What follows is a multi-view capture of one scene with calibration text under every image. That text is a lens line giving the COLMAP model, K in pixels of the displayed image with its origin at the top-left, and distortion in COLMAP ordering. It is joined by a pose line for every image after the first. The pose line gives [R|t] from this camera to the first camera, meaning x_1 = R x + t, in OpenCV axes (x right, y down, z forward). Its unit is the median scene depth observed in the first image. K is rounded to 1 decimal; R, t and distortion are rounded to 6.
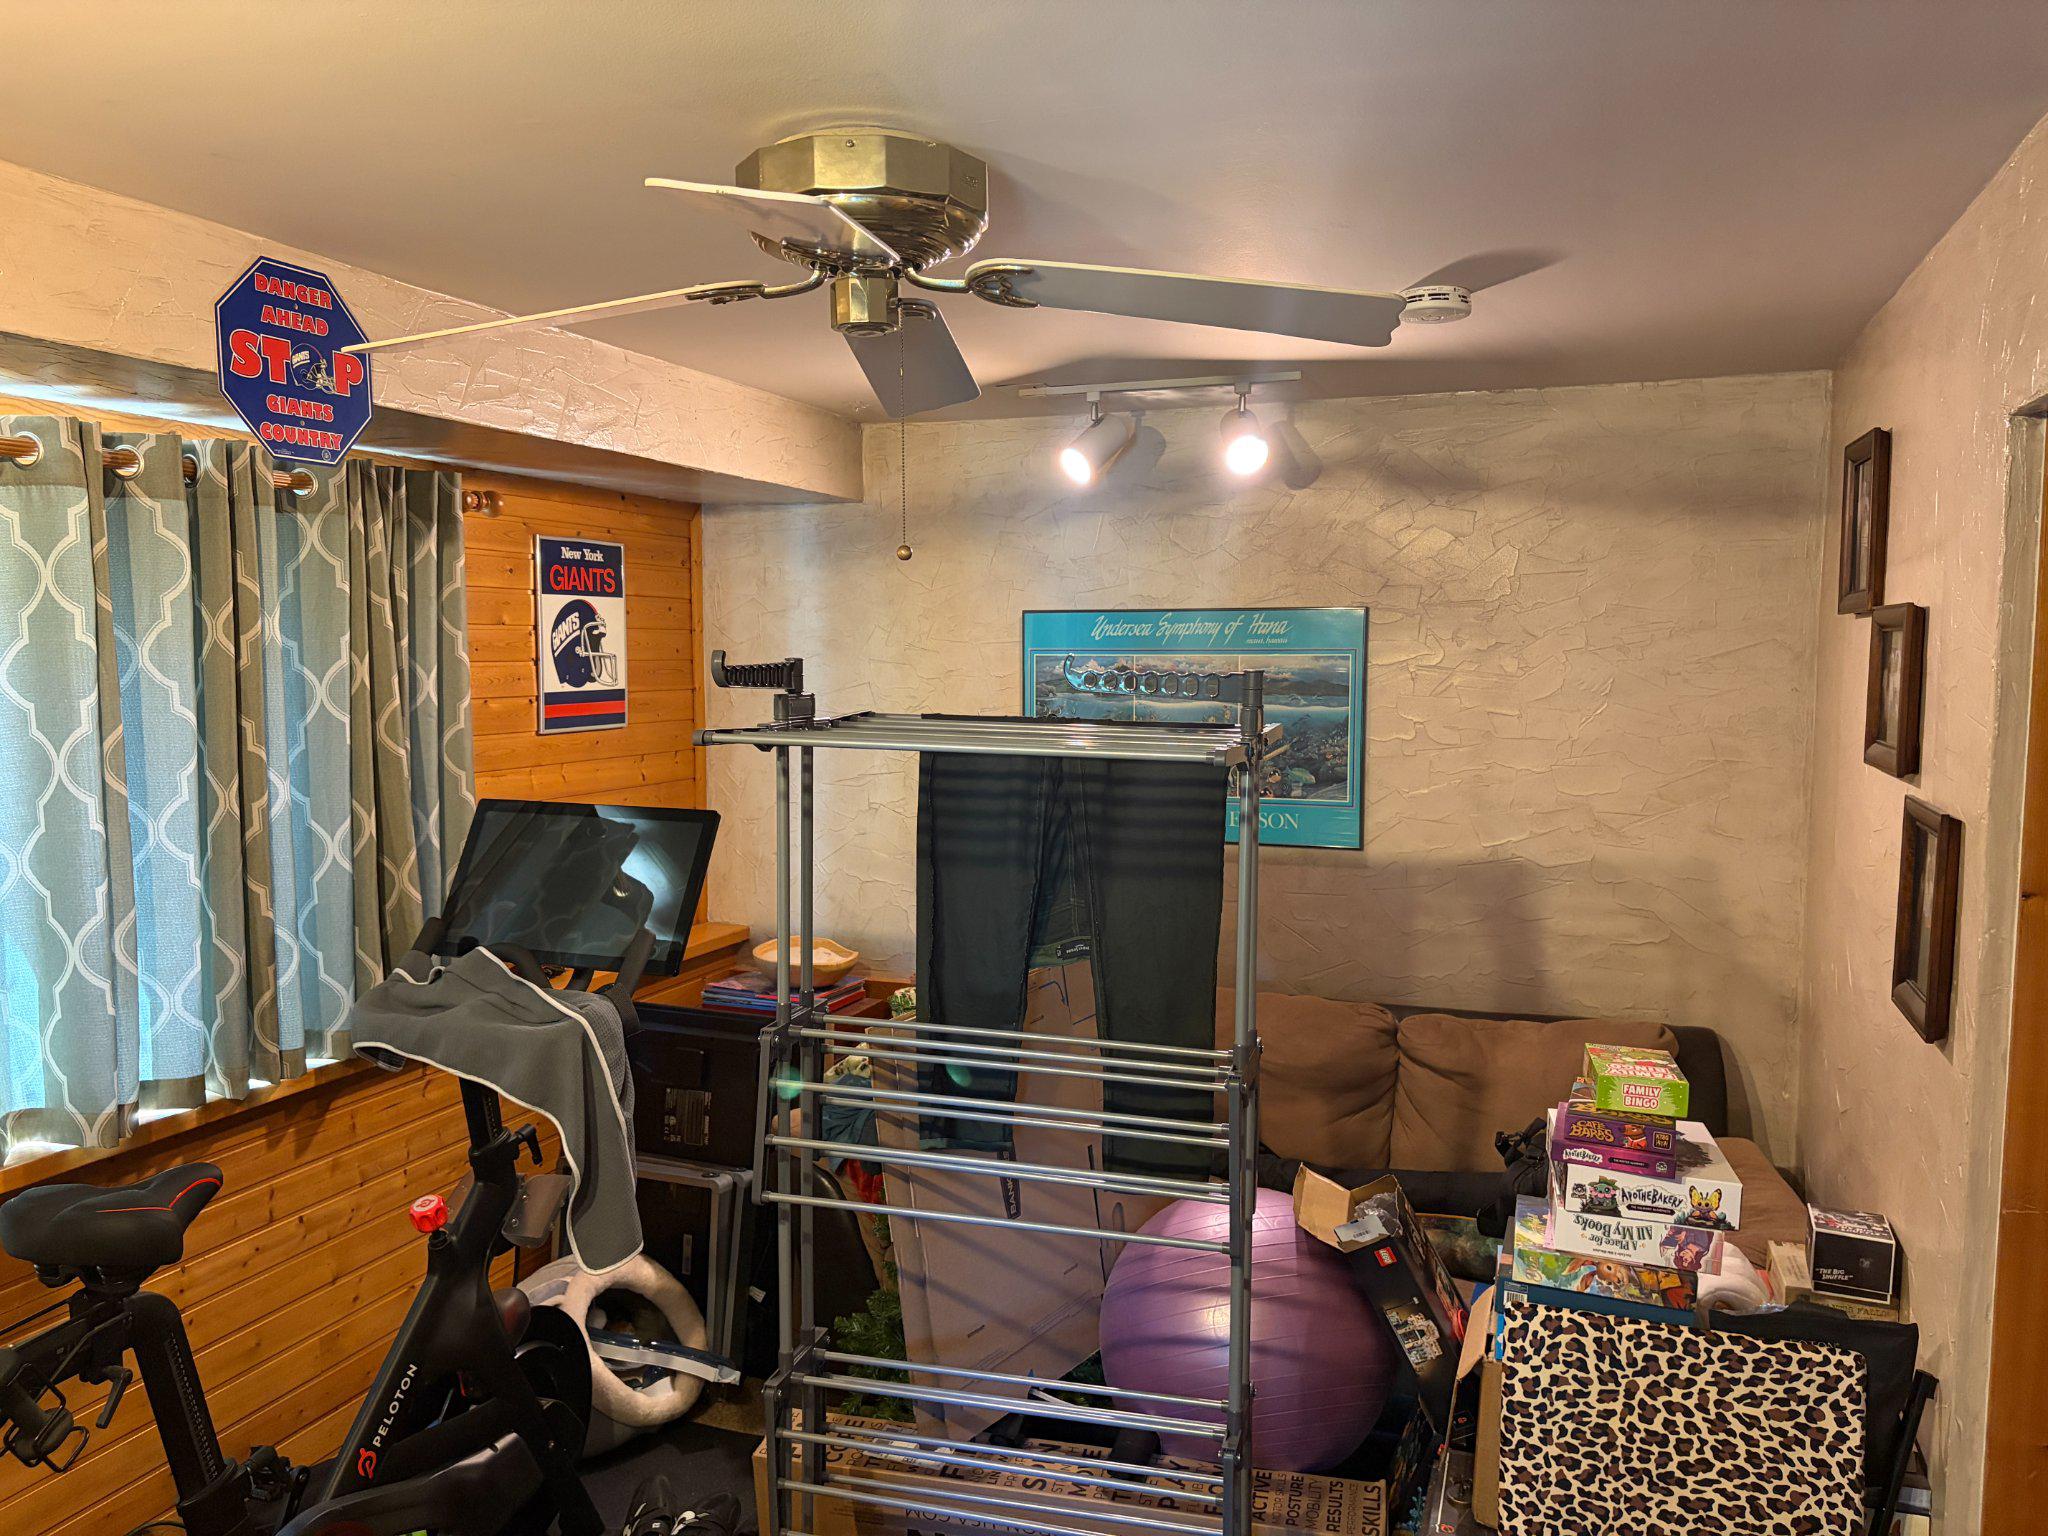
lens RADIAL K [[1539.6, 0, 1025.8], [0, 1539.6, 773.9], [0, 0, 1]] dist [0.050920, -0.060288]
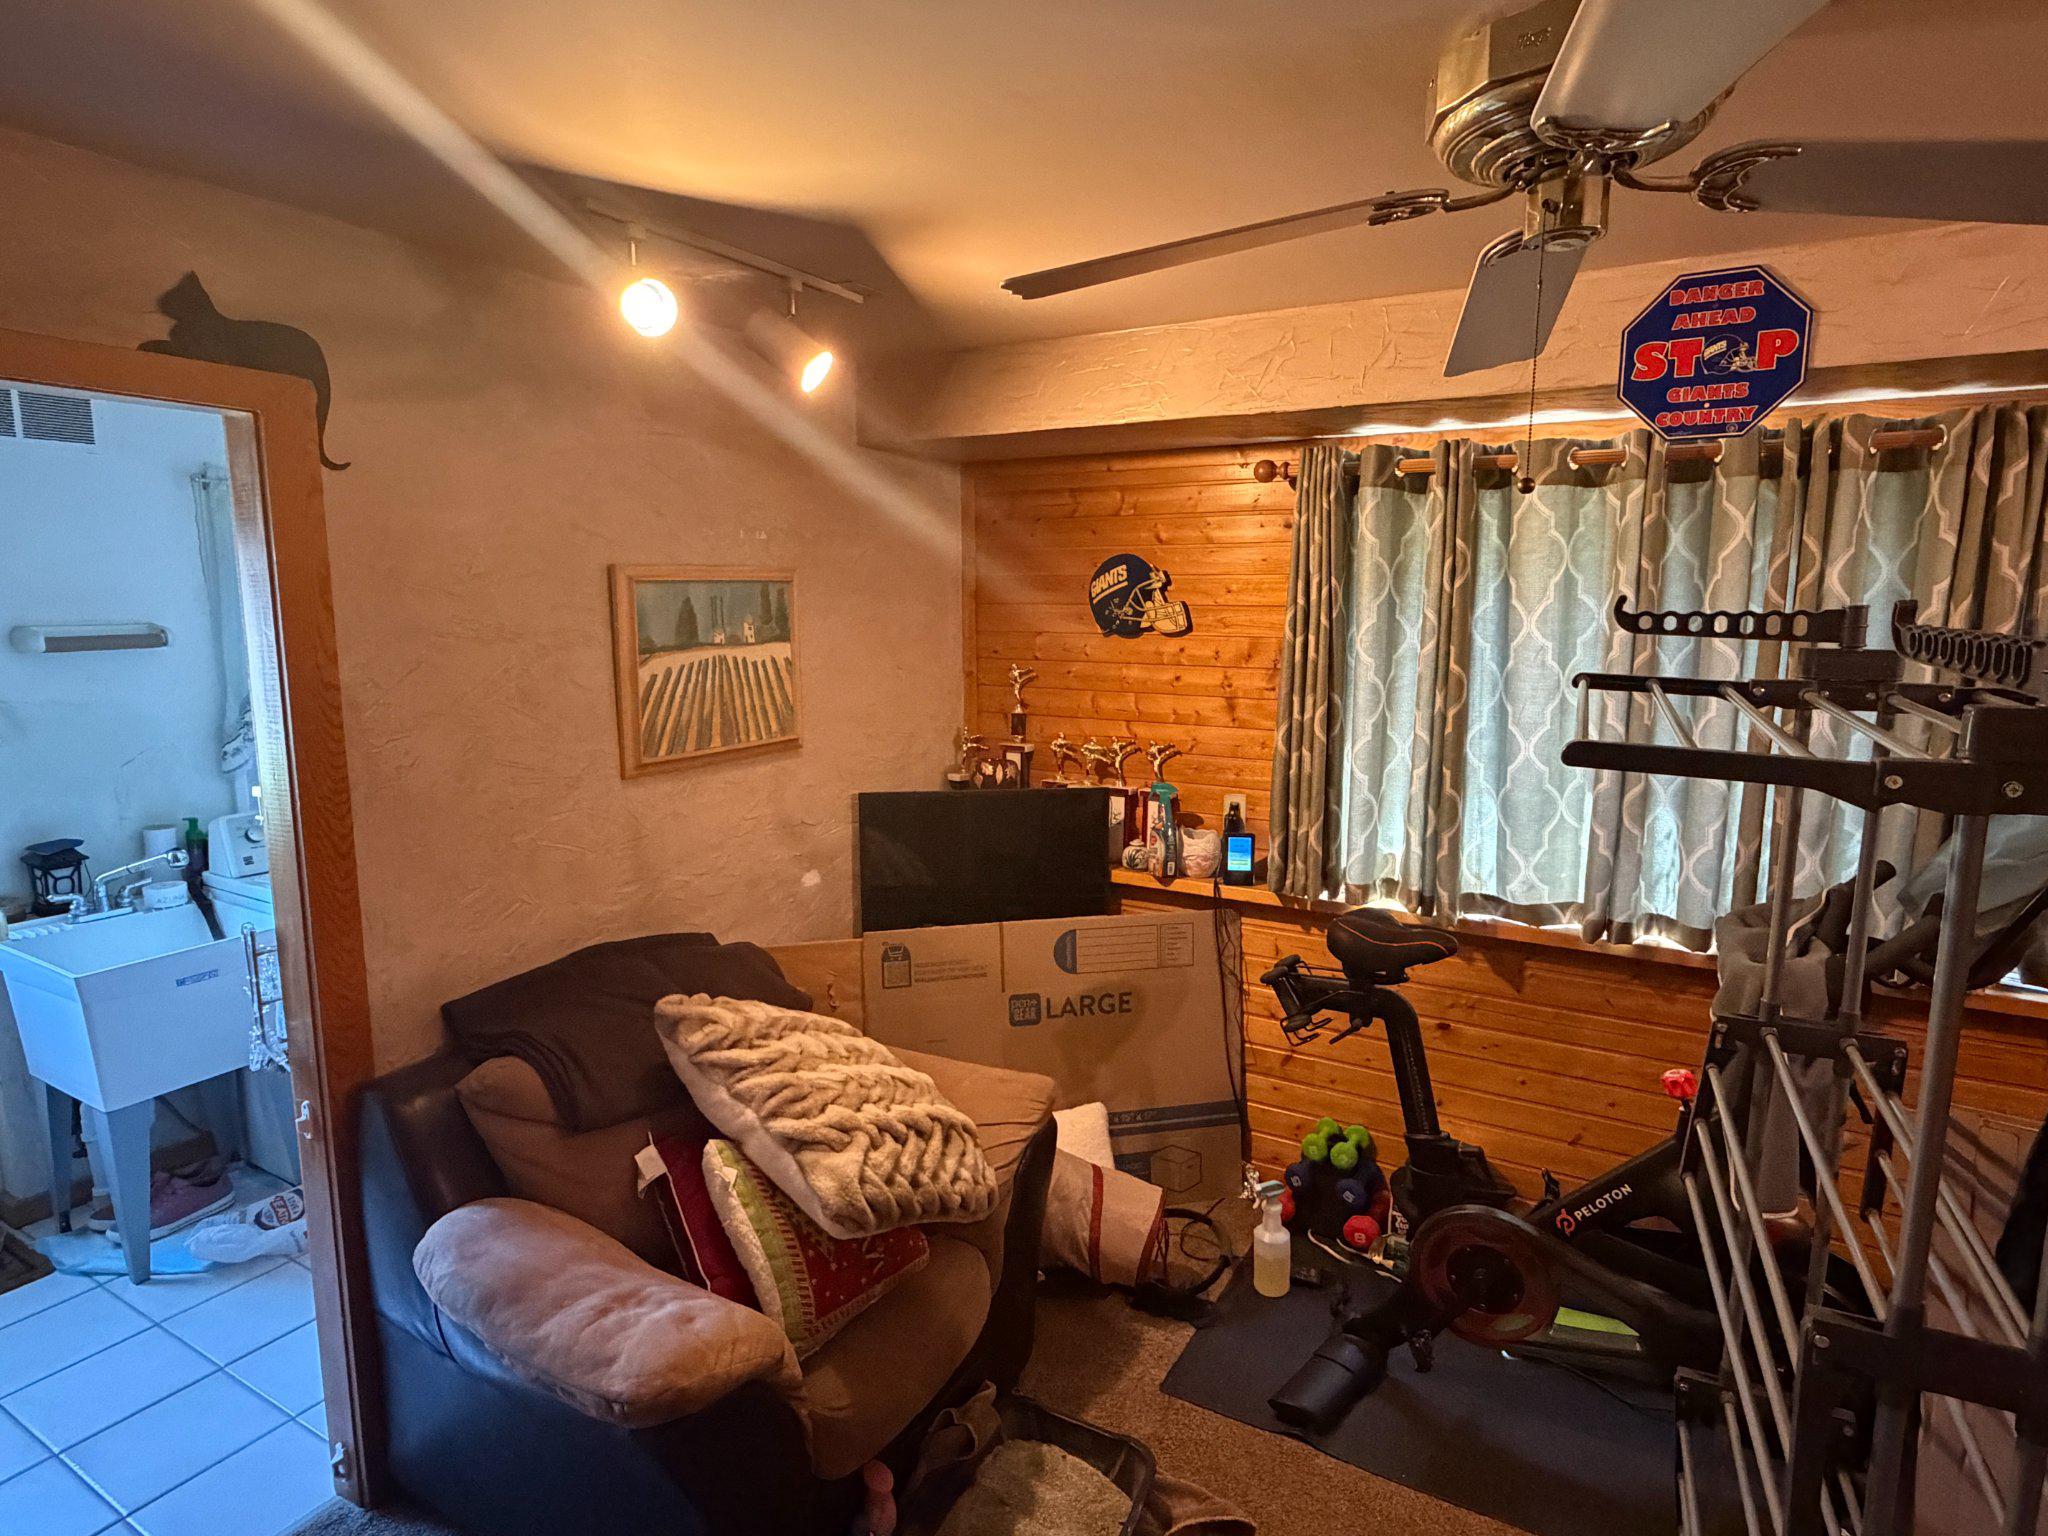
lens RADIAL K [[1076.7, 0, 1024.0], [0, 1076.7, 768.0], [0, 0, 1]] dist [0.001674, 0.000353]
pose [[-0.161065, 0.146778, -0.975968, 0.473422], [-0.090277, 0.982543, 0.162665, -0.038330], [0.982806, 0.114307, -0.145002, 0.635550]]
